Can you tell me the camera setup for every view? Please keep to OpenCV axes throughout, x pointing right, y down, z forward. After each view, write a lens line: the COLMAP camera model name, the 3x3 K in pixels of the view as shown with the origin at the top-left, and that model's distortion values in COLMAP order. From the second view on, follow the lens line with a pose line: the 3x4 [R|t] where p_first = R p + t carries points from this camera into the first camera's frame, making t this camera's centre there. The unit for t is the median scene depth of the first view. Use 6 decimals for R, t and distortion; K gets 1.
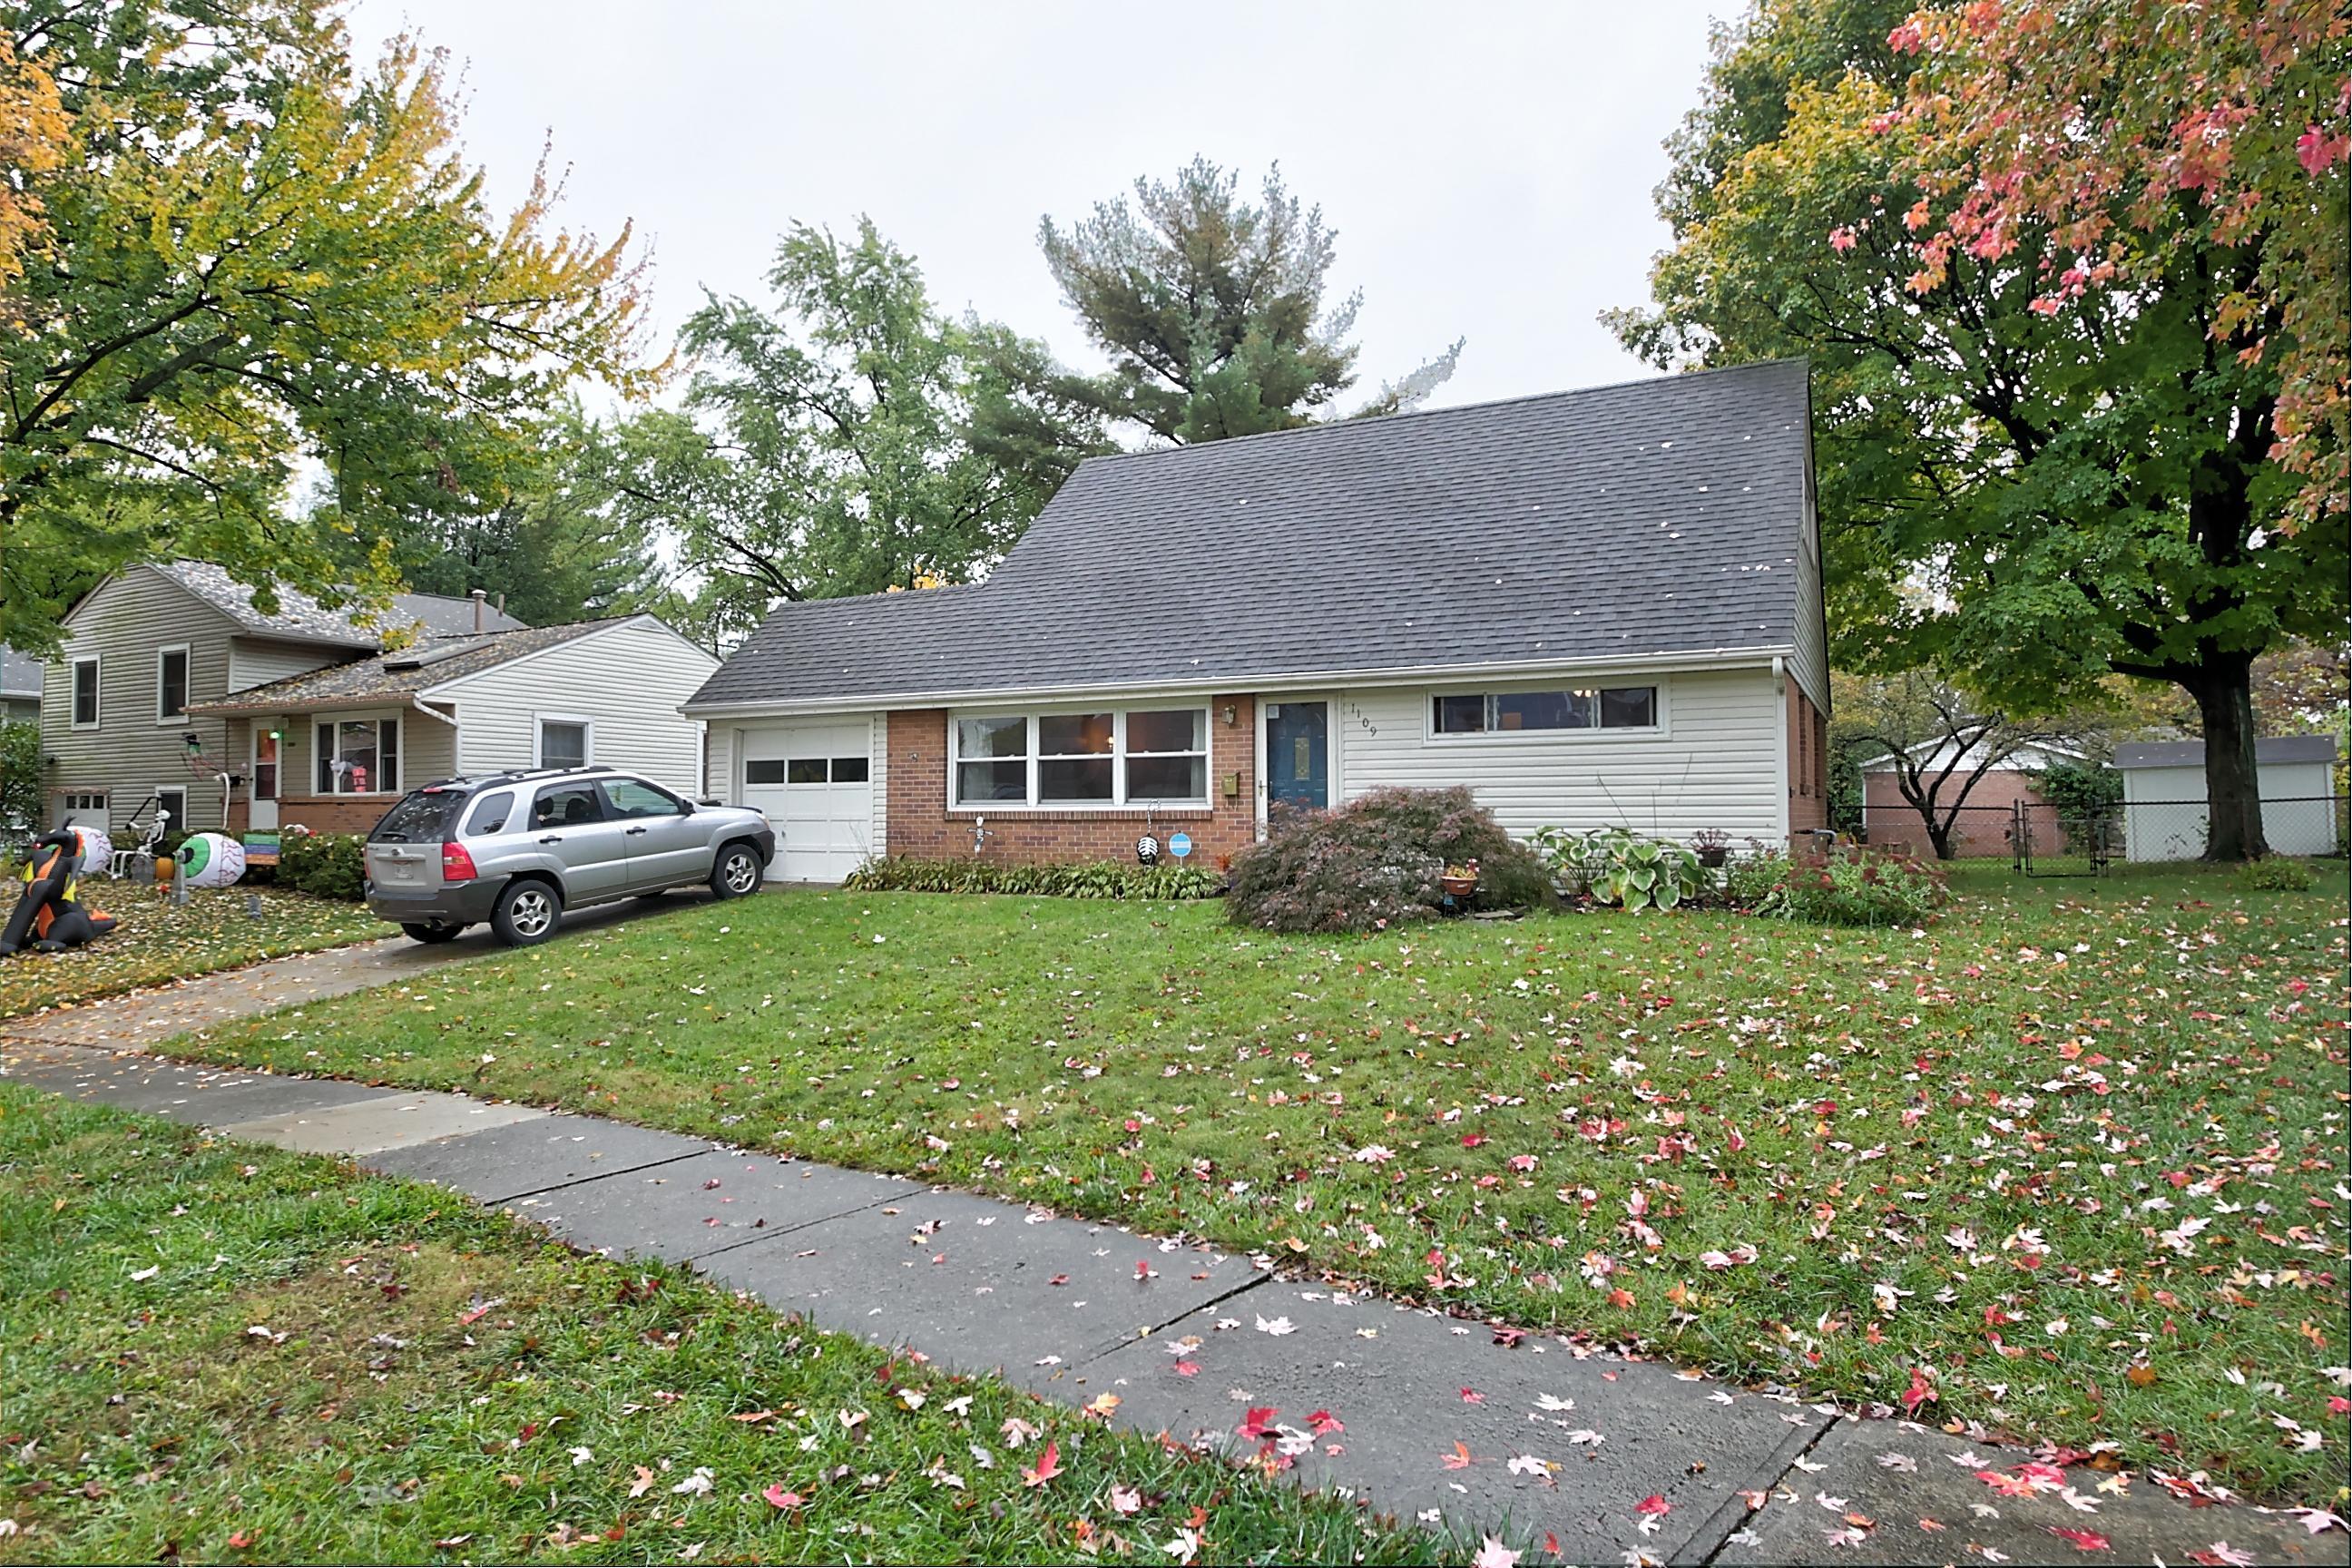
lens RADIAL K [[1303.8, 0, 1170.1], [0, 1303.8, 753.1], [0, 0, 1]] dist [0.002537, 0.000090]
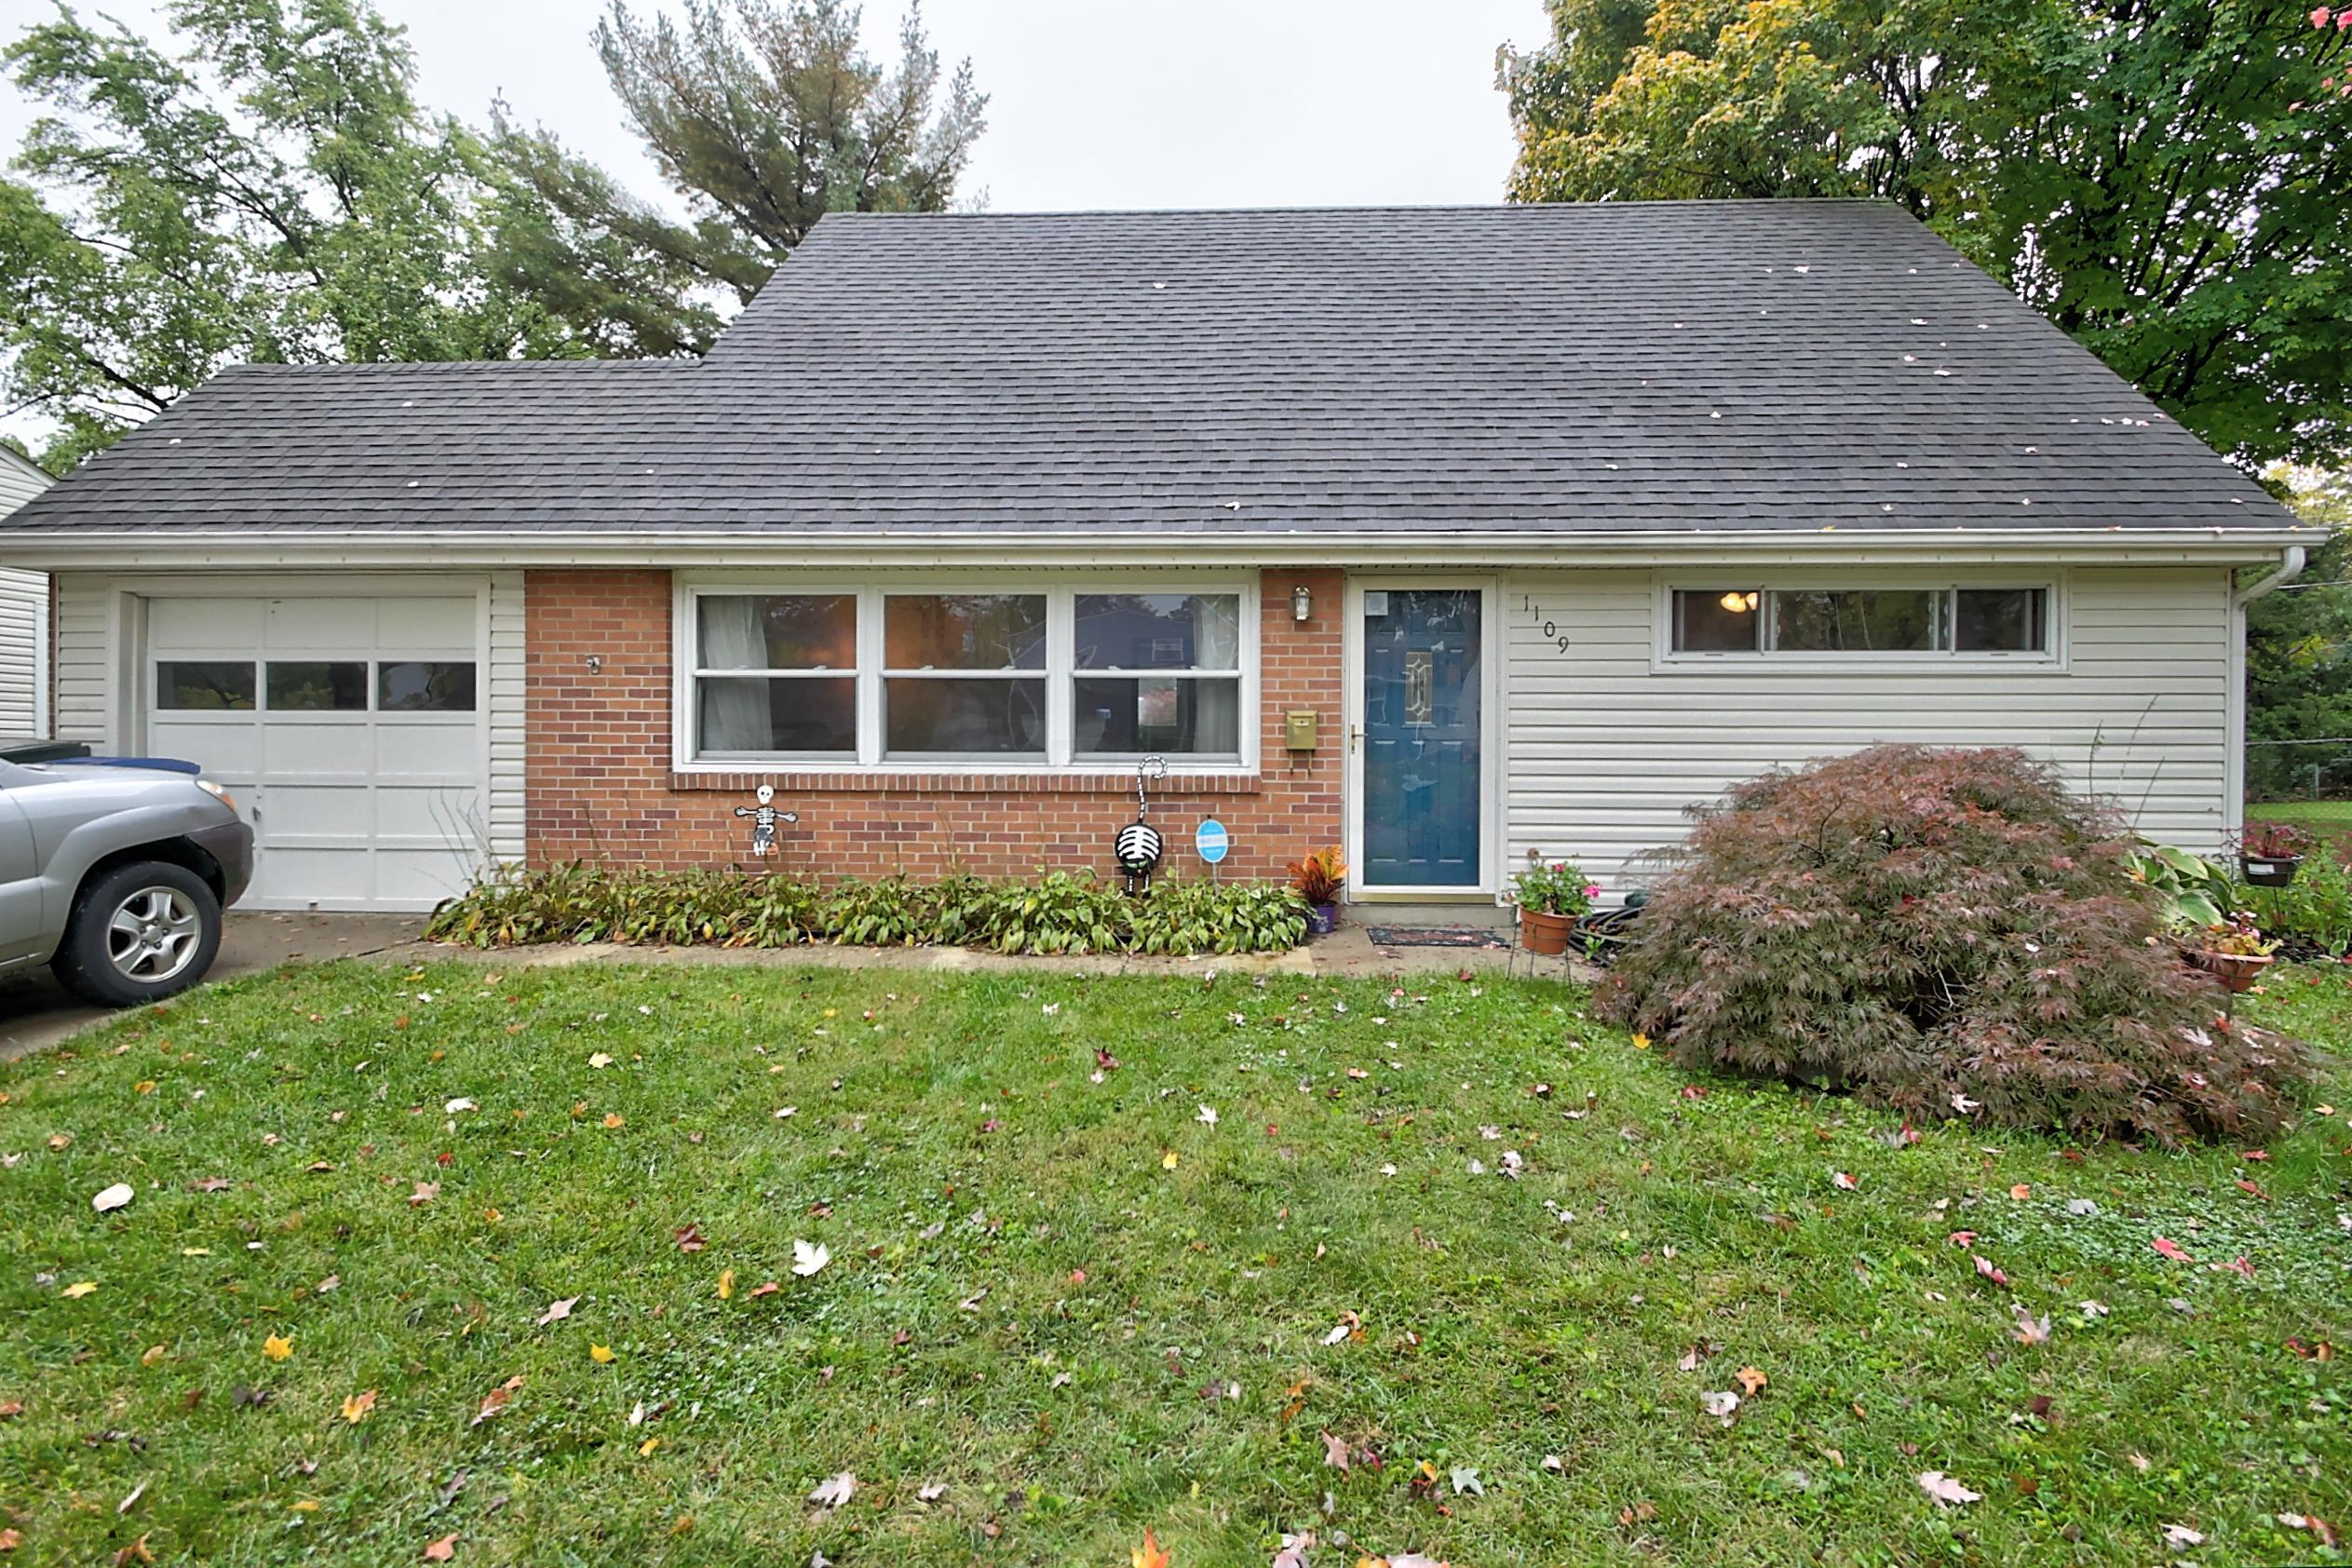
lens RADIAL K [[1095.9, 0, 1174.9], [0, 1095.9, 763.1], [0, 0, 1]] dist [0.009245, -0.010978]
pose [[0.902643, -0.001350, 0.430387, -0.163868], [-0.027333, 0.997797, 0.060456, 0.008959], [-0.429521, -0.066334, 0.900617, 0.484375]]
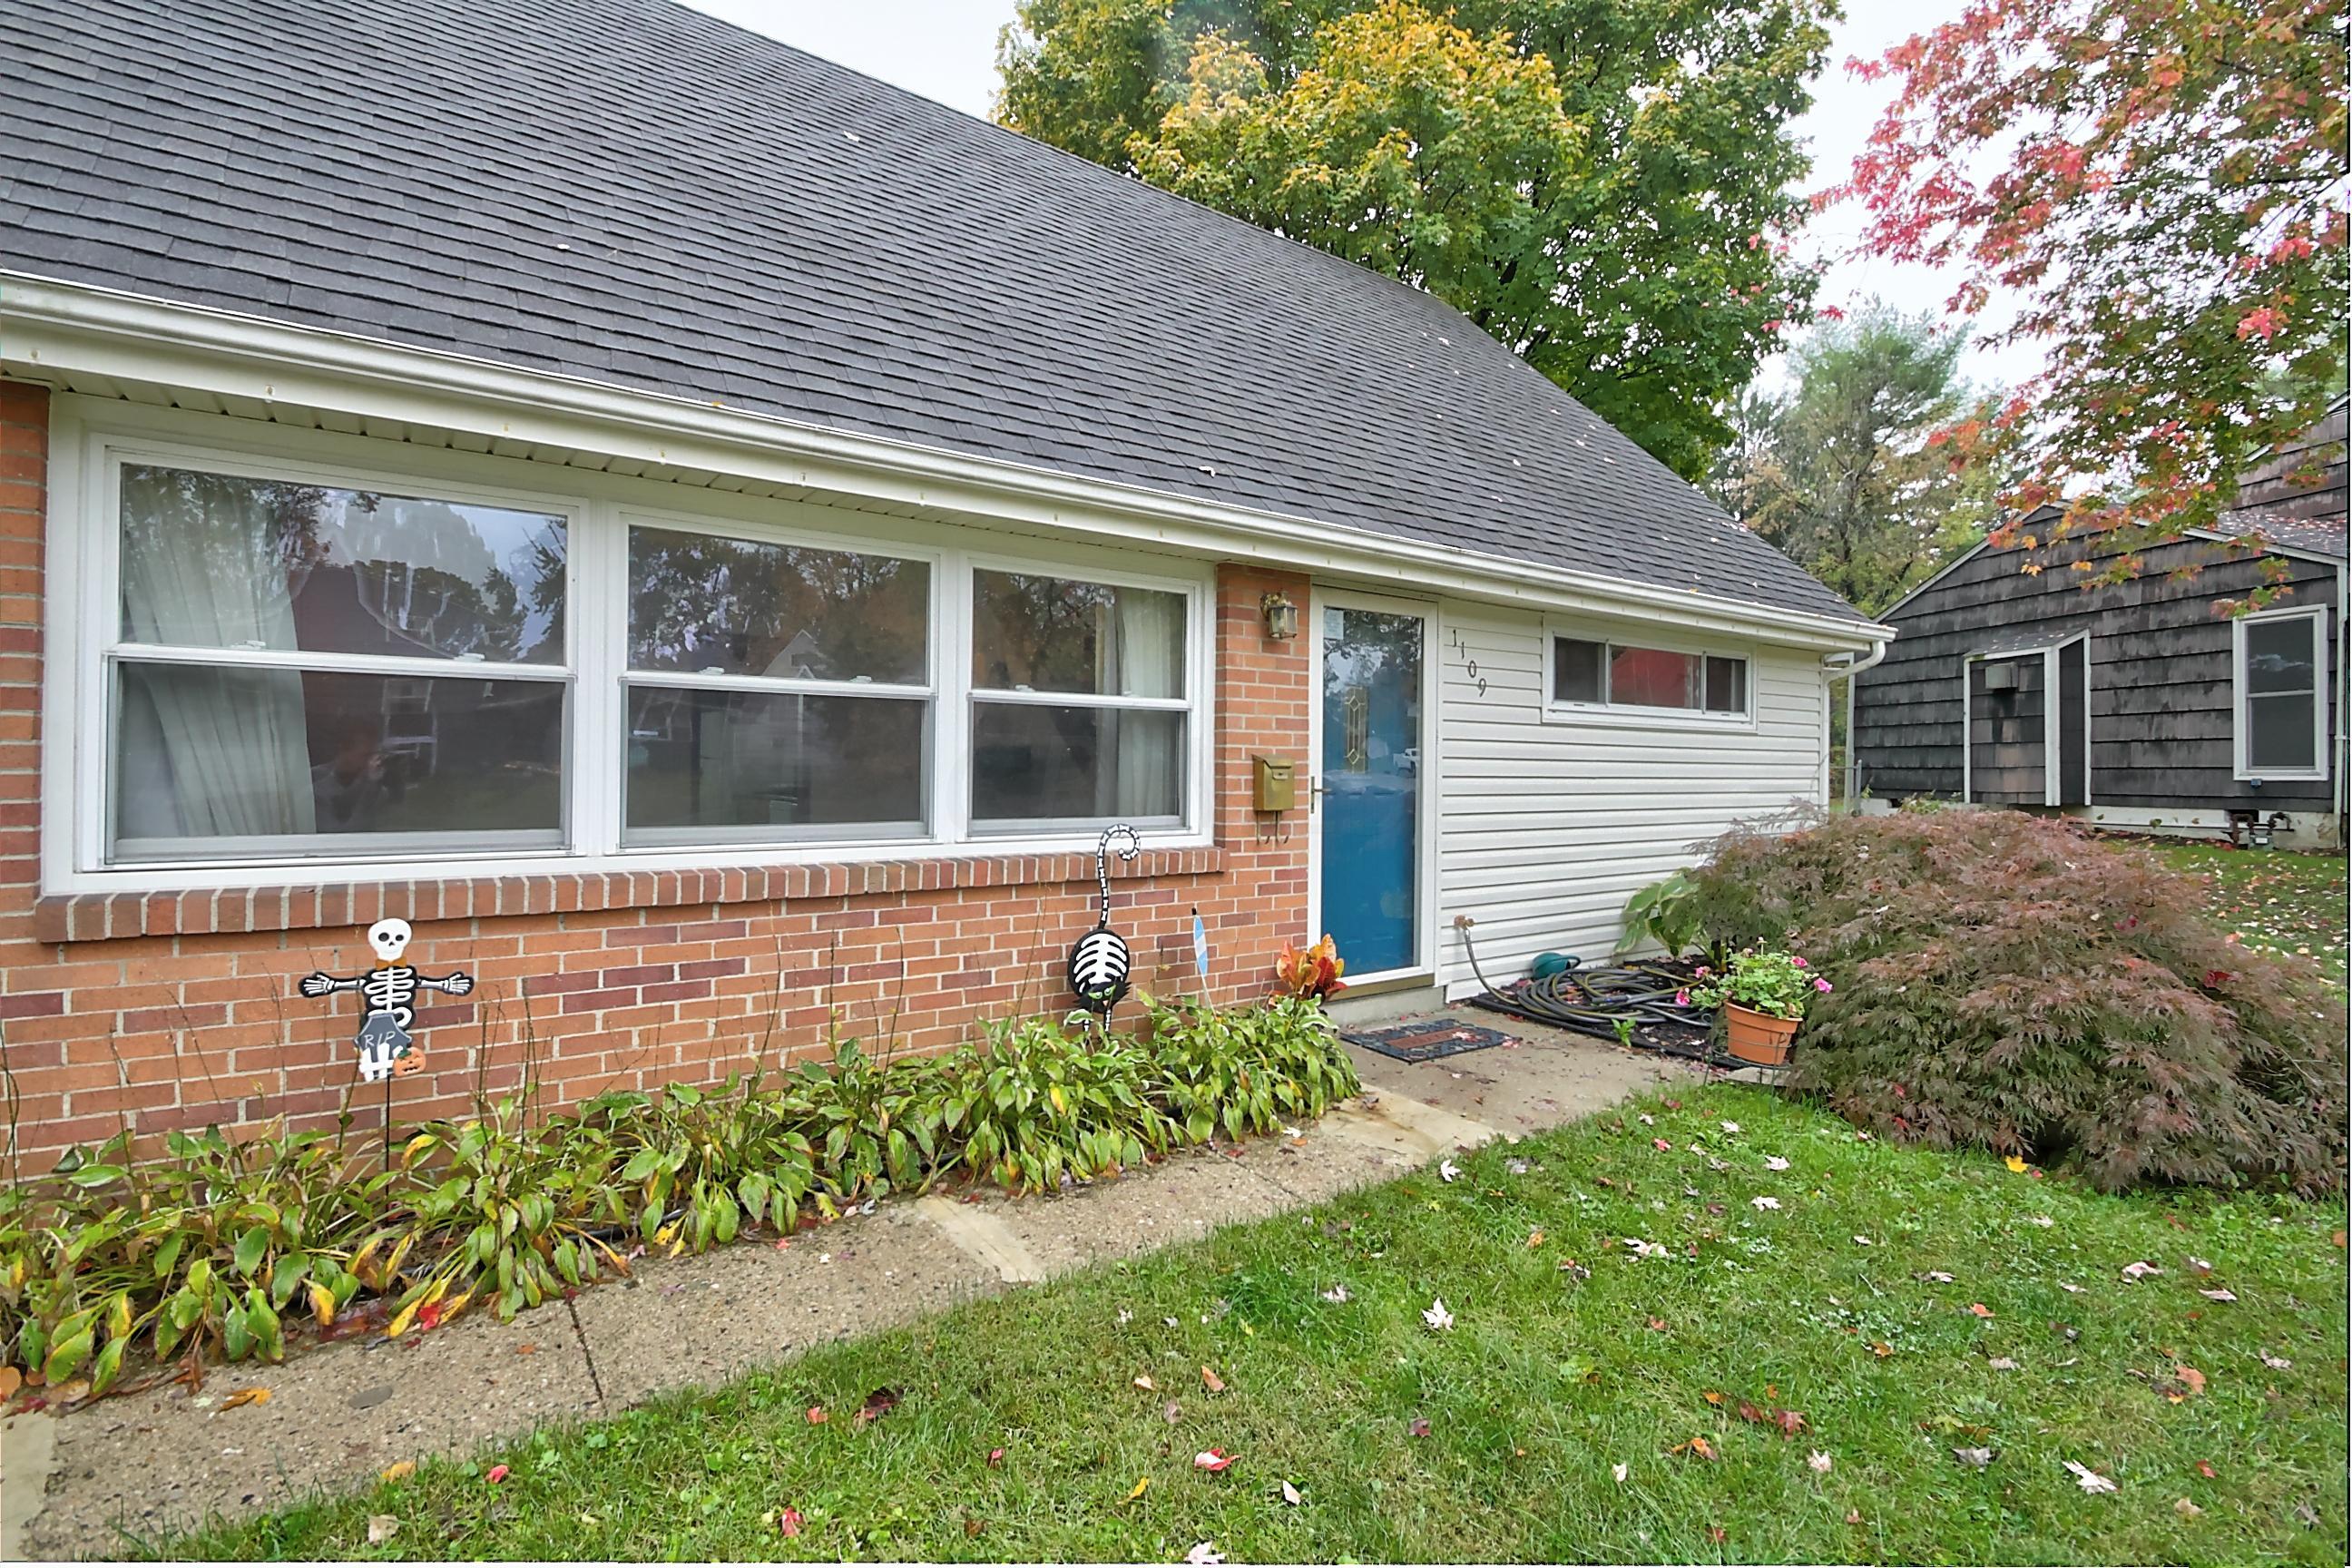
lens RADIAL K [[1095.9, 0, 1174.9], [0, 1095.9, 763.1], [0, 0, 1]] dist [0.009245, -0.010978]
pose [[0.438453, 0.009163, 0.898707, -0.226329], [-0.055900, 0.998290, 0.017094, 0.010392], [-0.897014, -0.057733, 0.438216, 0.705038]]
